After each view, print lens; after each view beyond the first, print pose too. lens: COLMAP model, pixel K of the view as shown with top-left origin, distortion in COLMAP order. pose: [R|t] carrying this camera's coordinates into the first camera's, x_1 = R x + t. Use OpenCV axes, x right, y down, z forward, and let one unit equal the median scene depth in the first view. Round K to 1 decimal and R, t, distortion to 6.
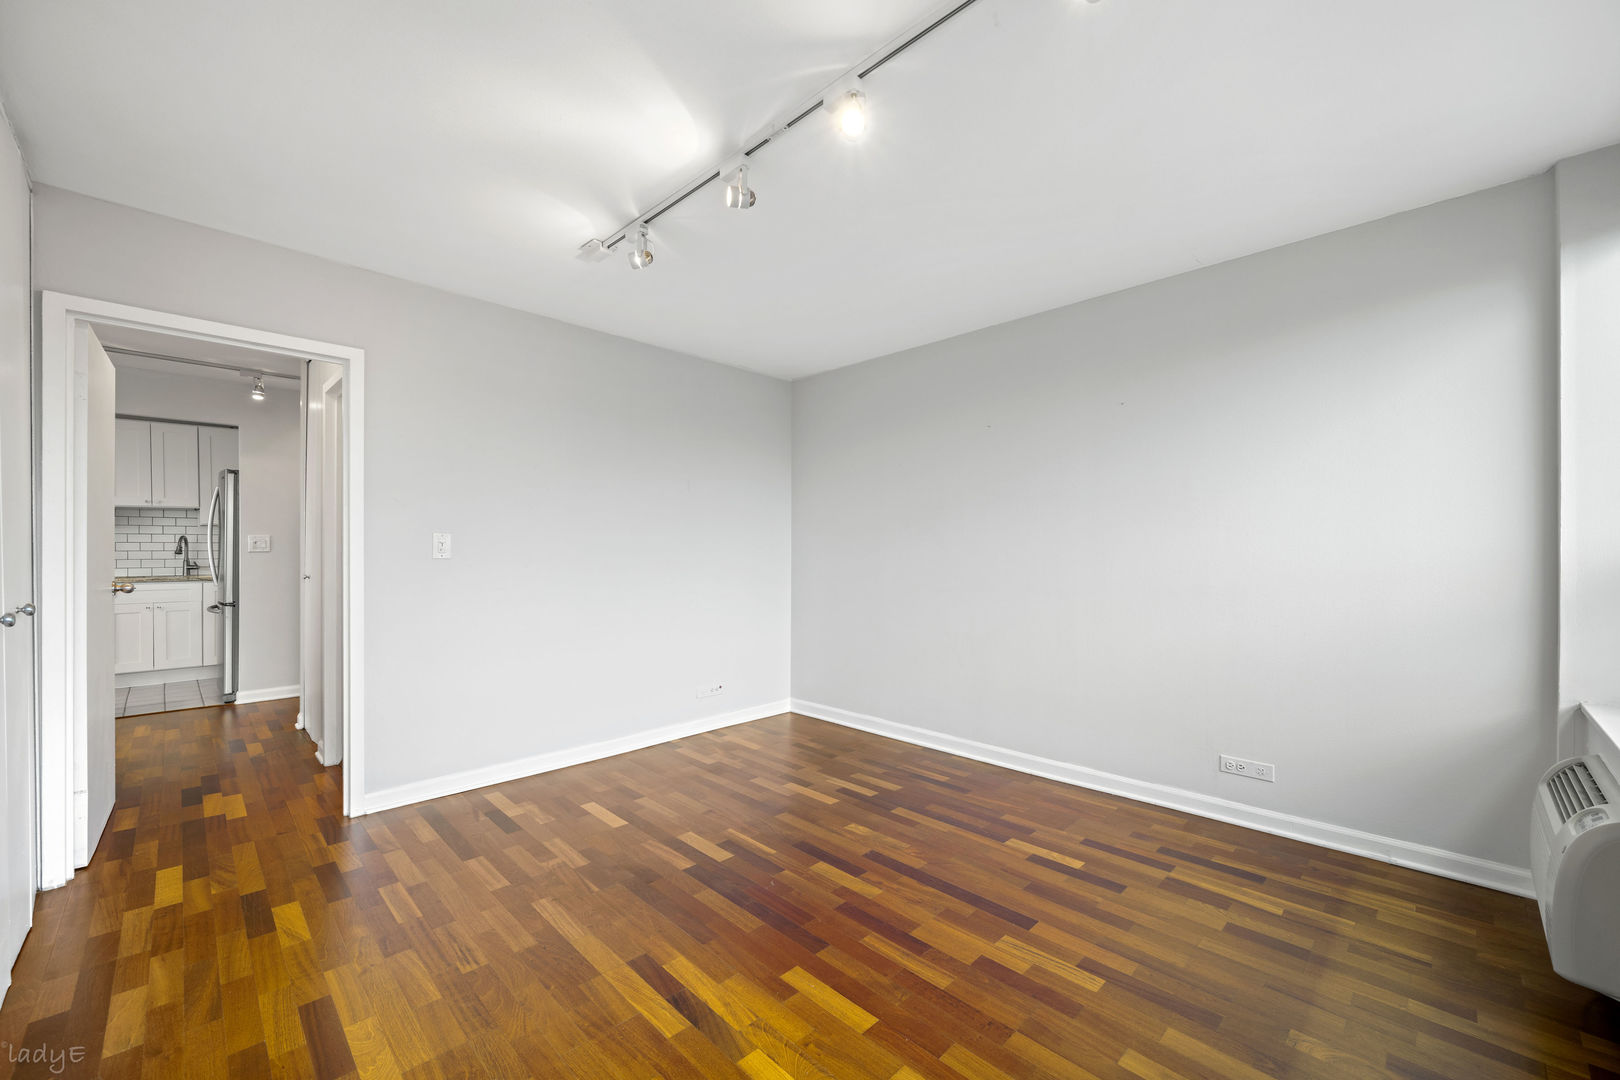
lens RADIAL K [[644.2, 0, 810.0], [0, 644.2, 551.6], [0, 0, 1]] dist [-0.007893, 0.001232]
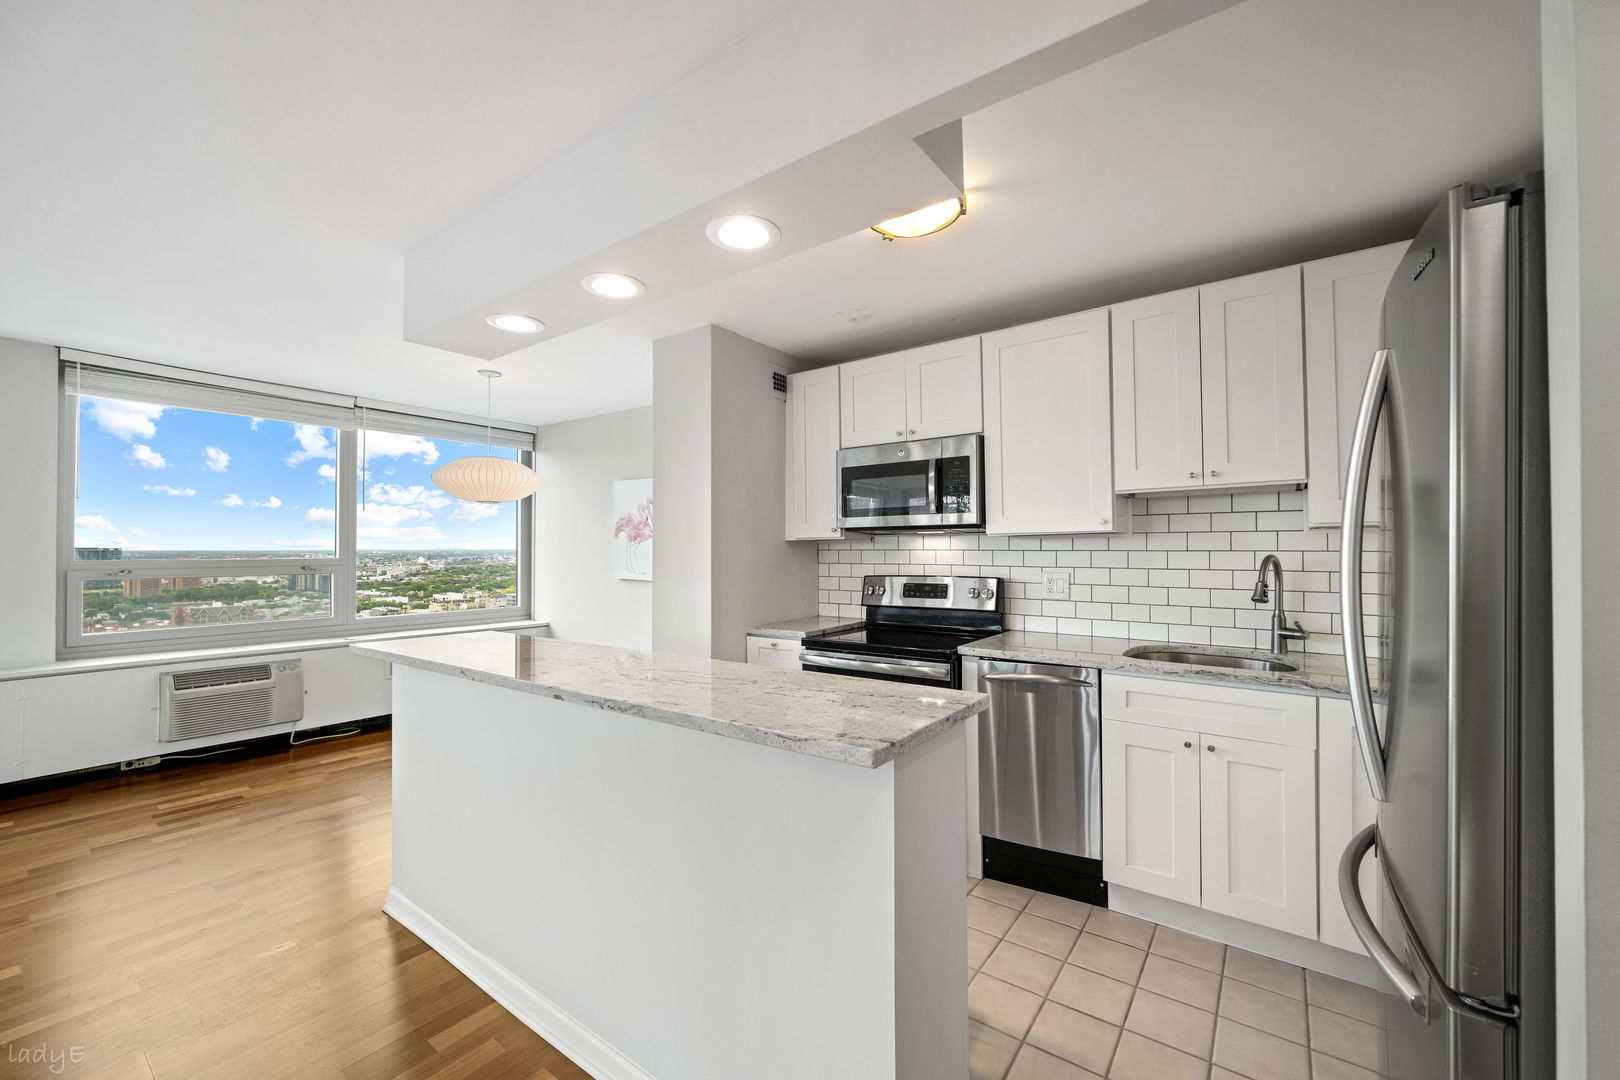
lens RADIAL K [[644.2, 0, 818.4], [0, 644.2, 545.6], [0, 0, 1]] dist [-0.007893, 0.001232]
pose [[0.150118, -0.019863, -0.988469, -0.627324], [-0.000142, 0.999798, -0.020113, -0.022262], [0.988668, 0.003160, 0.150085, 0.662602]]
